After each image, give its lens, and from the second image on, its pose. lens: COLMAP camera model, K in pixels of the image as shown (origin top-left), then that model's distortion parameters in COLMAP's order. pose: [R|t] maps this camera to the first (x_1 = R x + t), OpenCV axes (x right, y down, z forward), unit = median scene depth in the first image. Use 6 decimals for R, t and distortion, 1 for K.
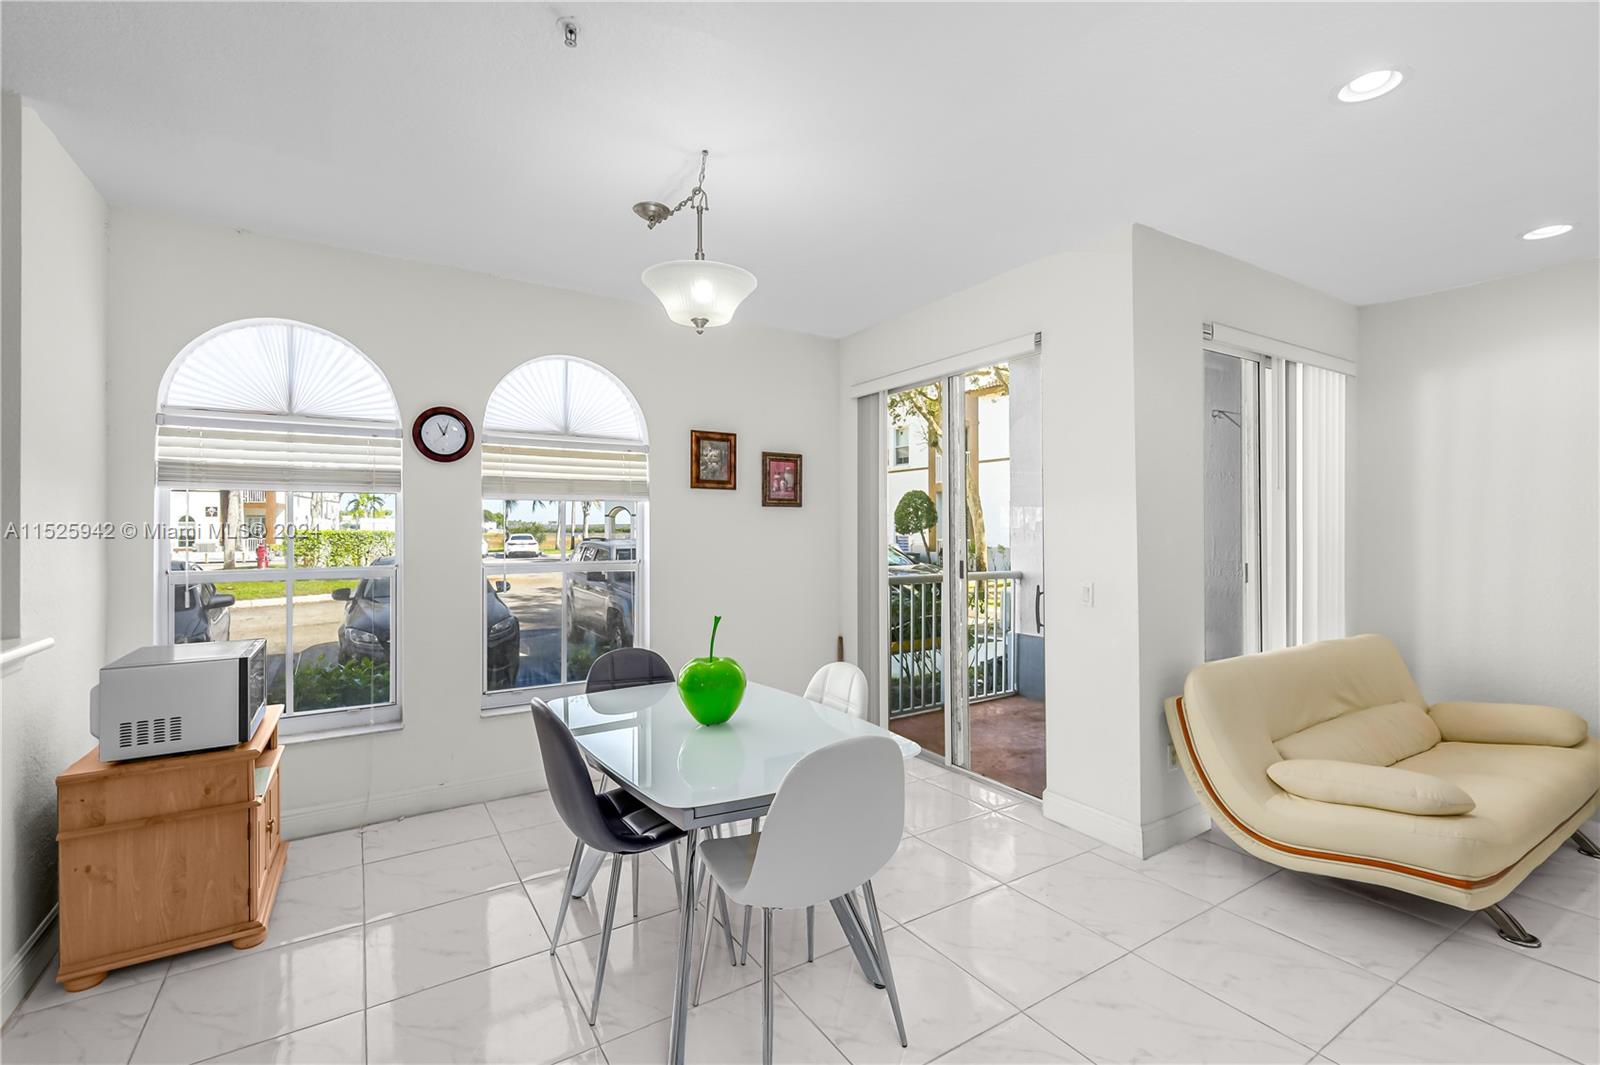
lens RADIAL K [[709.6, 0, 804.9], [0, 709.6, 524.0], [0, 0, 1]] dist [0.000007, 0.000132]
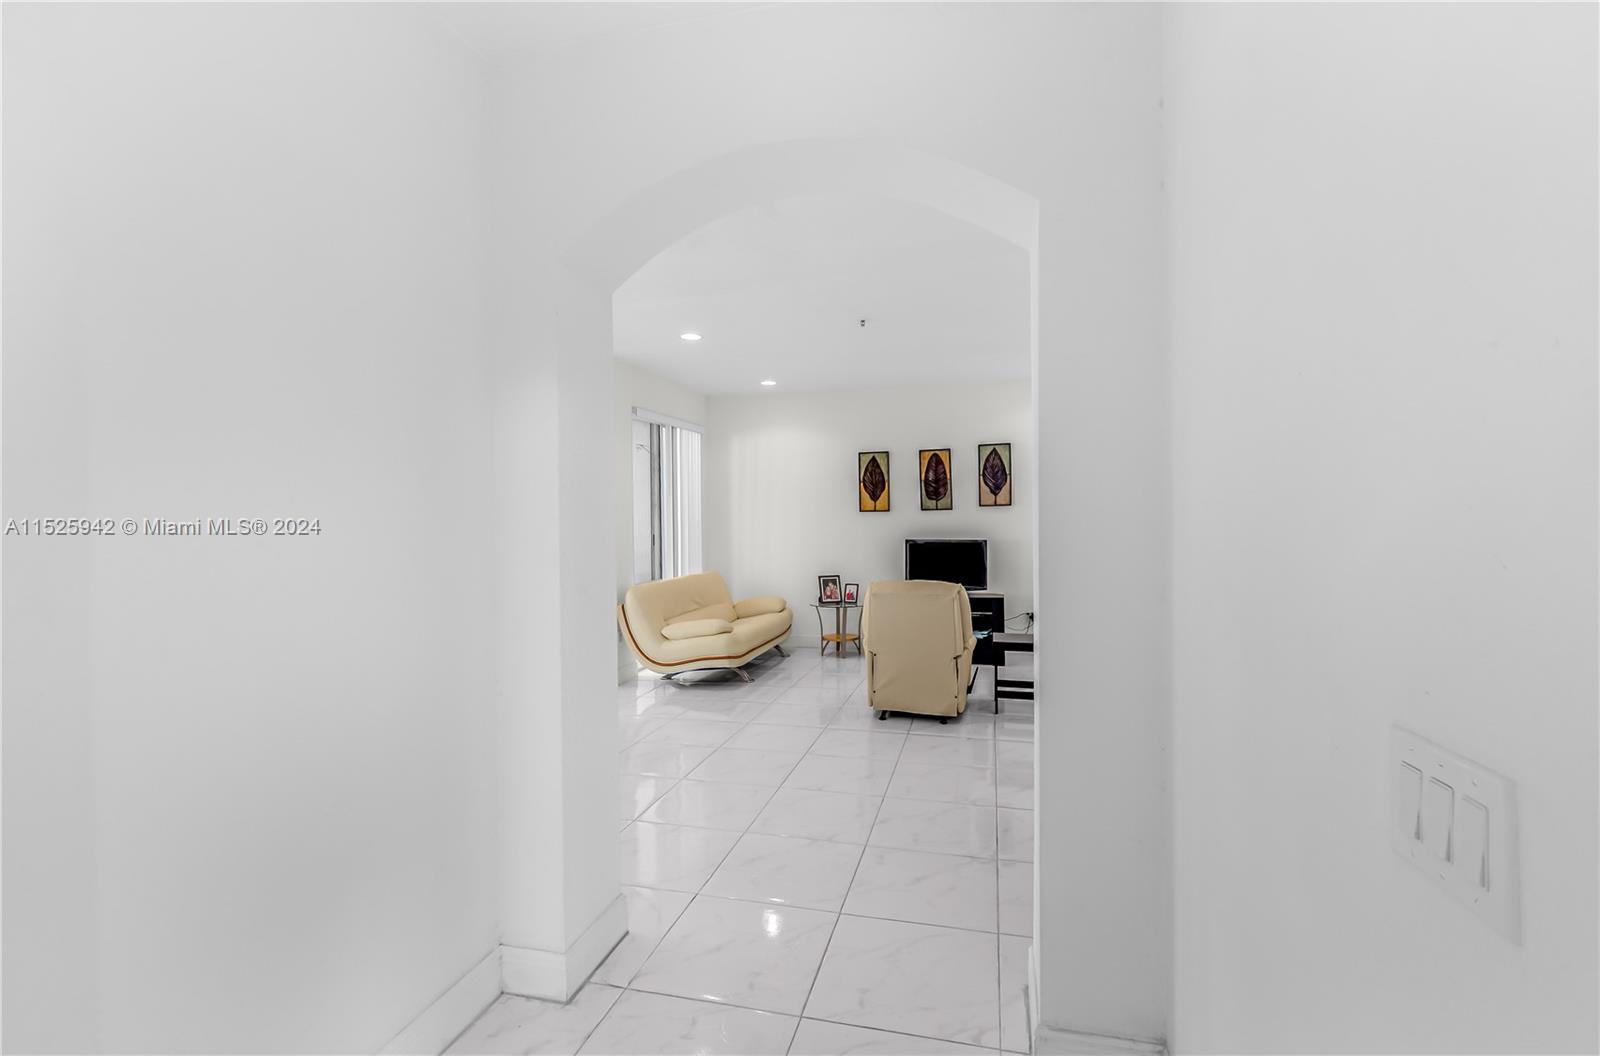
lens RADIAL K [[729.8, 0, 800.0], [0, 729.8, 528.0], [0, 0, 1]] dist [-0.000113, -0.000005]
pose [[0.738157, -0.014846, 0.674466, -0.101819], [0.007181, 0.999874, 0.014151, 0.003115], [-0.674591, -0.005602, 0.738171, -0.178241]]
